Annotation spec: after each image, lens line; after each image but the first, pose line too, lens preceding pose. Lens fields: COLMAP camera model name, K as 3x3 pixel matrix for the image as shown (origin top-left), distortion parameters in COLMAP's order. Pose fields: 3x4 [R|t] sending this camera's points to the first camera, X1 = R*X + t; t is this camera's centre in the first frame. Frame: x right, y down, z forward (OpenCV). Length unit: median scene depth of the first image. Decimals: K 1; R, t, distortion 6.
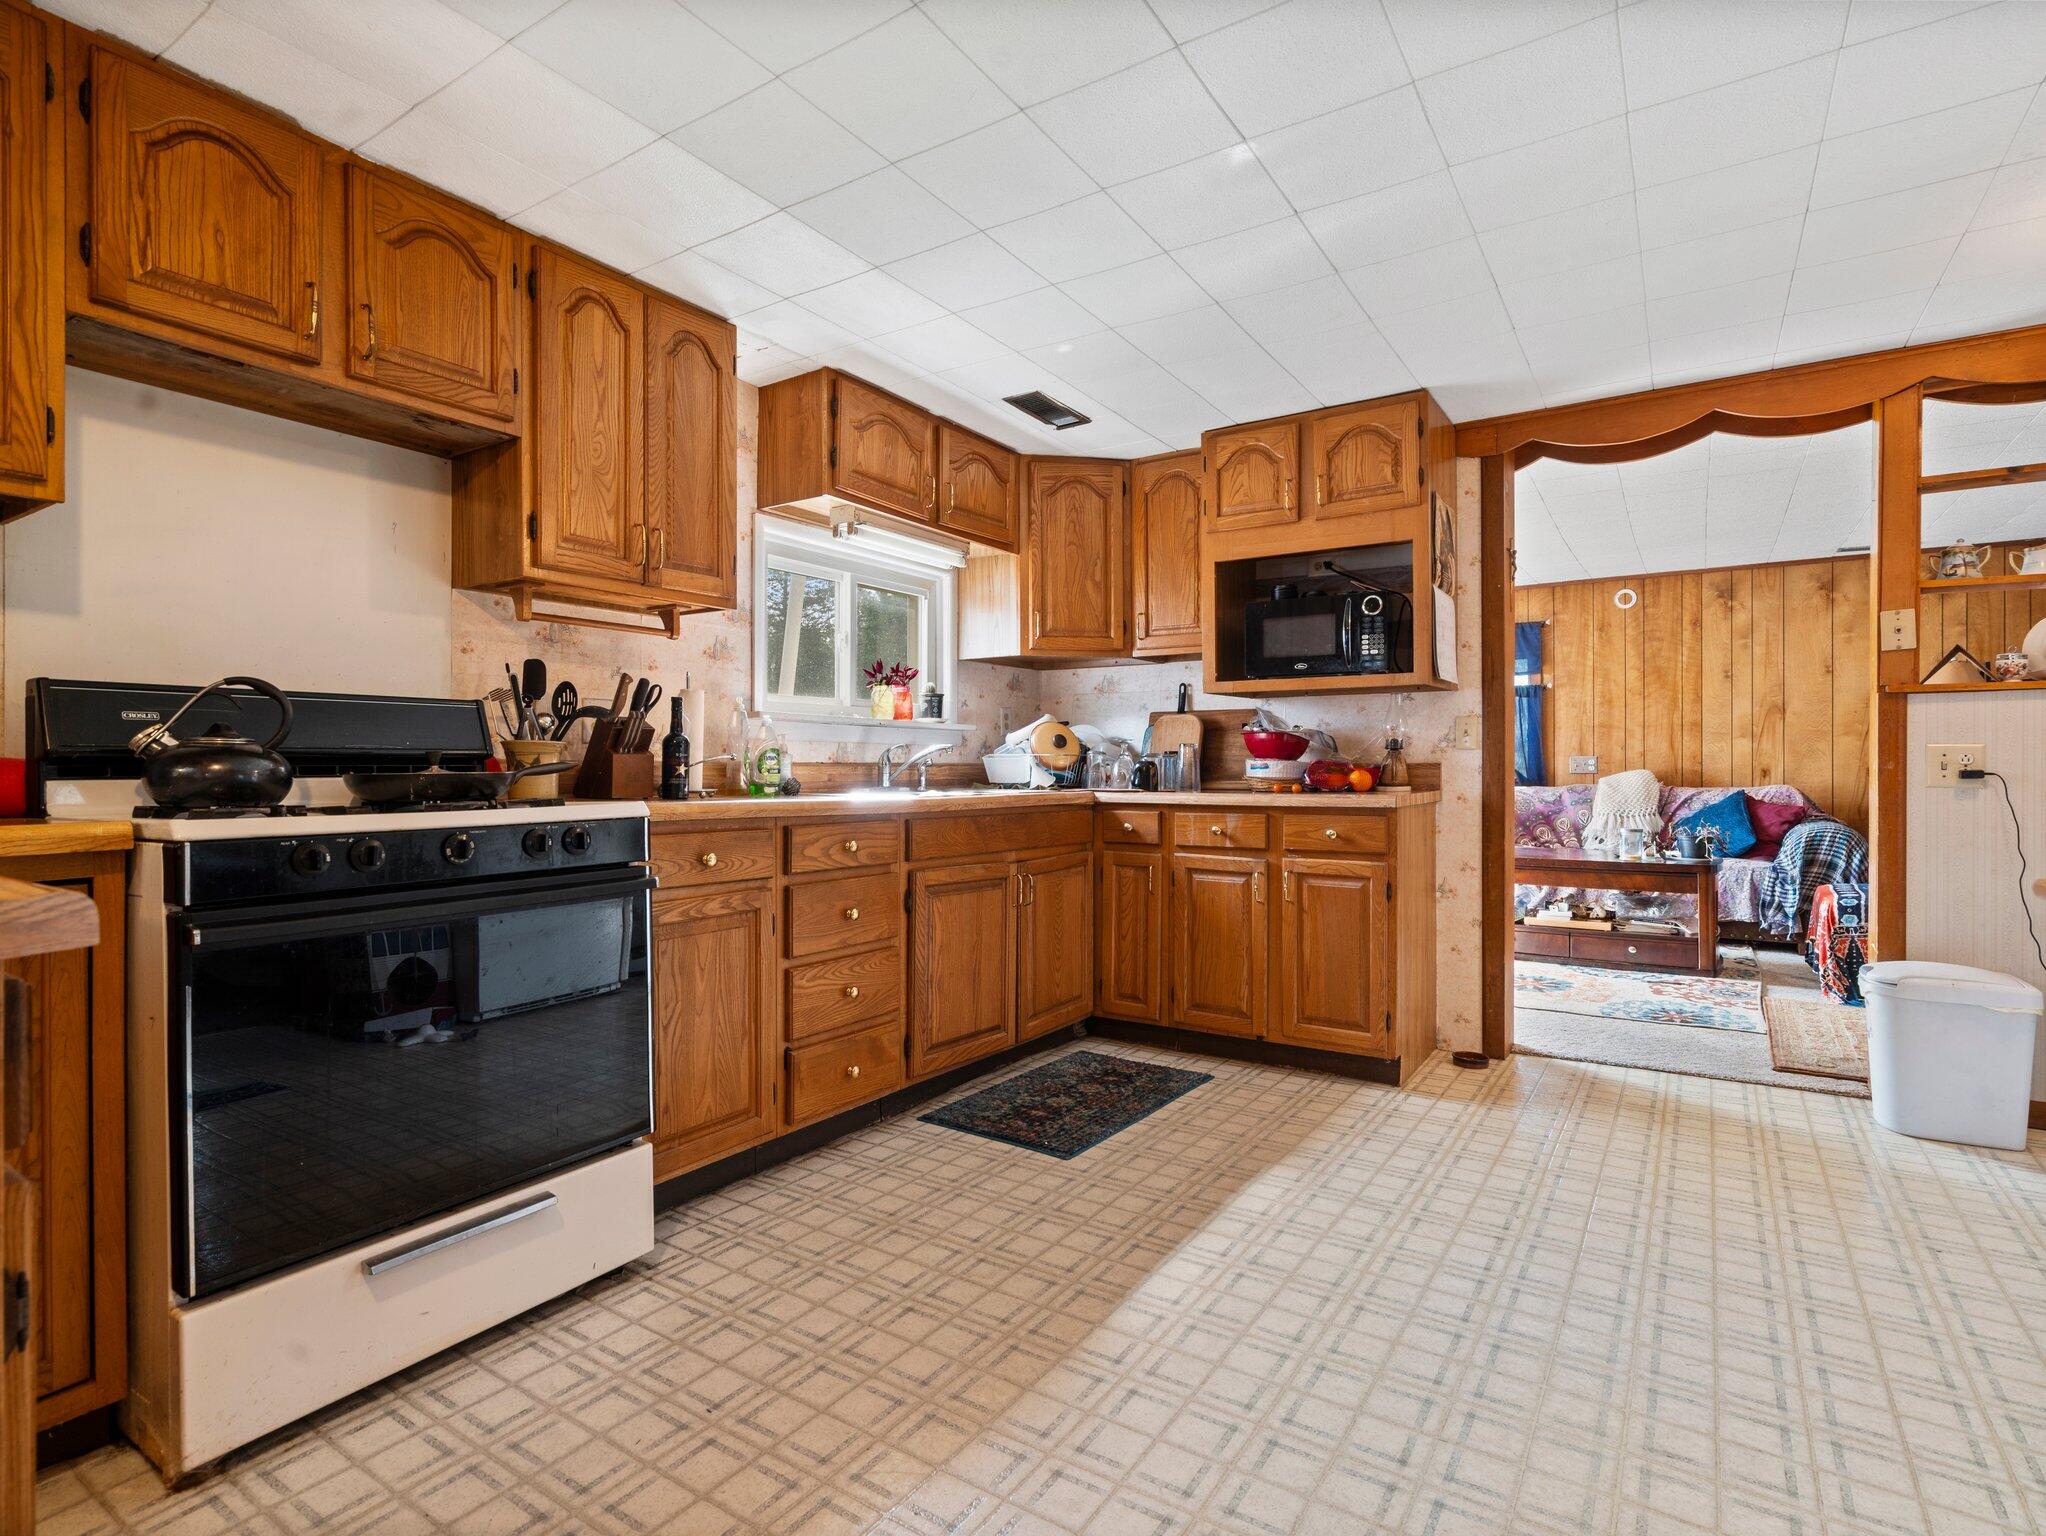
lens RADIAL K [[1040.4, 0, 1015.2], [0, 1040.4, 769.0], [0, 0, 1]] dist [-0.019549, 0.016312]
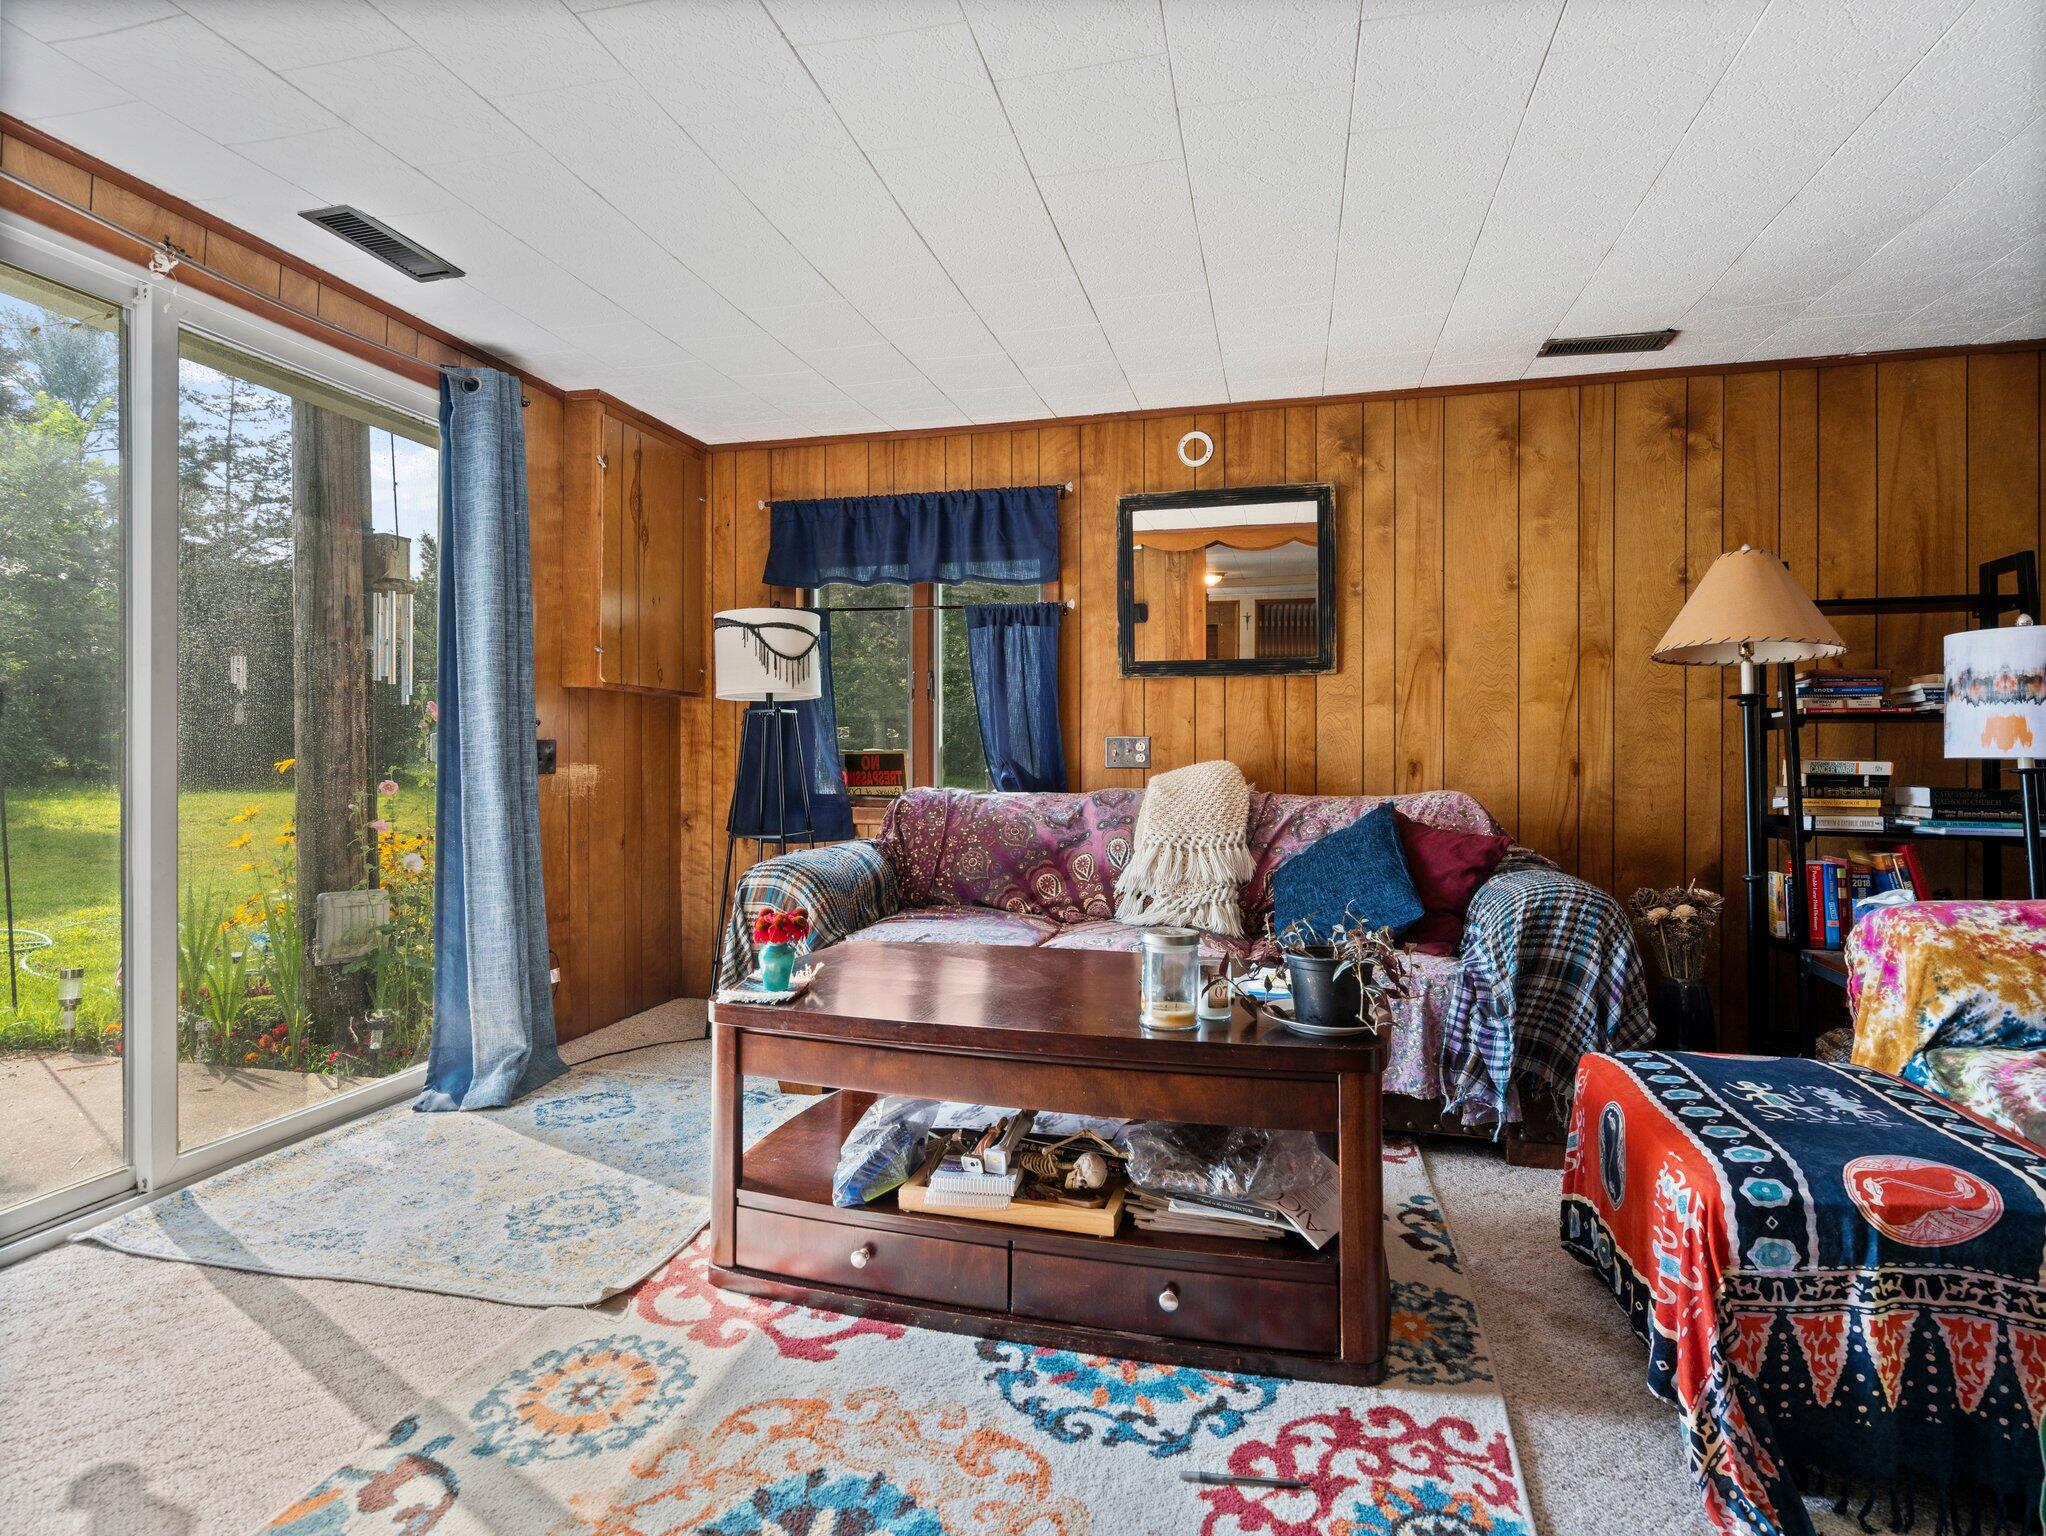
lens RADIAL K [[1042.0, 0, 1021.5], [0, 1042.0, 756.2], [0, 0, 1]] dist [-0.003353, 0.000684]
pose [[0.944231, 0.003563, 0.329266, 0.617076], [-0.003301, 0.999994, -0.001353, -0.001589], [-0.329269, 0.000191, 0.944236, 0.978264]]
